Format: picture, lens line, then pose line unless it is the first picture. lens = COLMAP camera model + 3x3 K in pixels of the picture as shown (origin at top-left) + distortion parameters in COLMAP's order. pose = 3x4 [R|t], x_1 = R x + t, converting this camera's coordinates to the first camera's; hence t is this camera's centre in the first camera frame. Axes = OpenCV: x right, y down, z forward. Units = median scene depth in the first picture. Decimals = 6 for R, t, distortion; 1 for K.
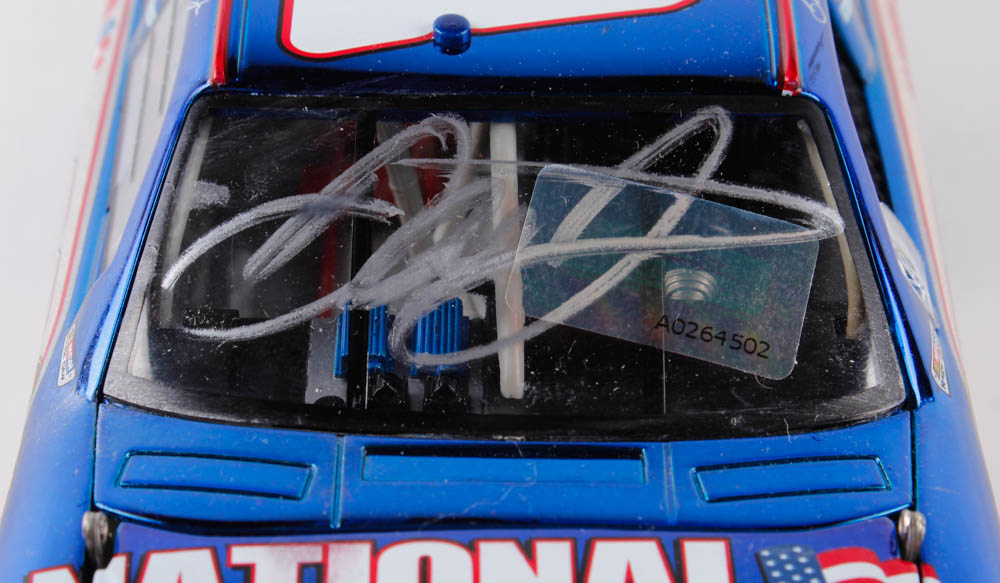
lens RADIAL K [[2744.6, 0, 496.4], [0, 2744.6, 290.2], [0, 0, 1]] dist [0.068194, 0.000000]
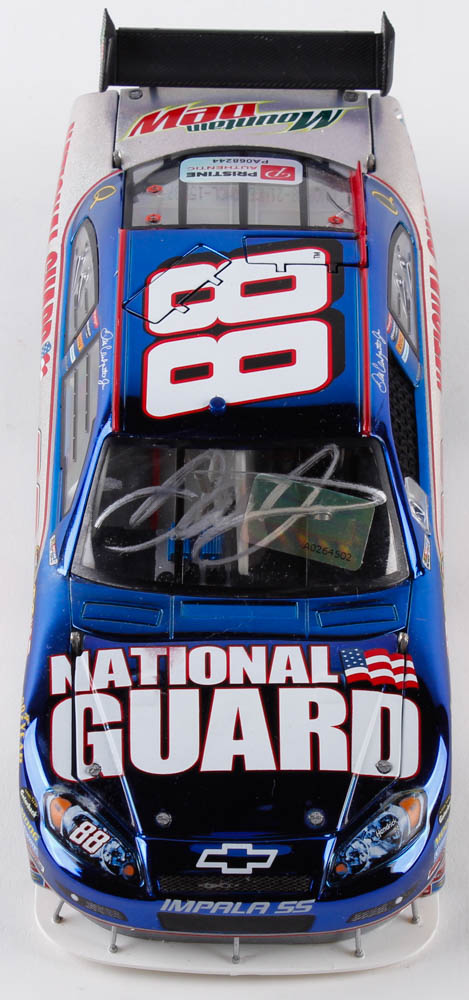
lens RADIAL K [[4054.6, 0, 235.1], [0, 4054.6, 500.5], [0, 0, 1]] dist [0.043661, 0.000000]
pose [[0.999981, 0.002777, -0.005583, 0.018032], [-0.001534, 0.977382, 0.211477, -0.765961], [0.006044, -0.211465, 0.977367, -2.414204]]
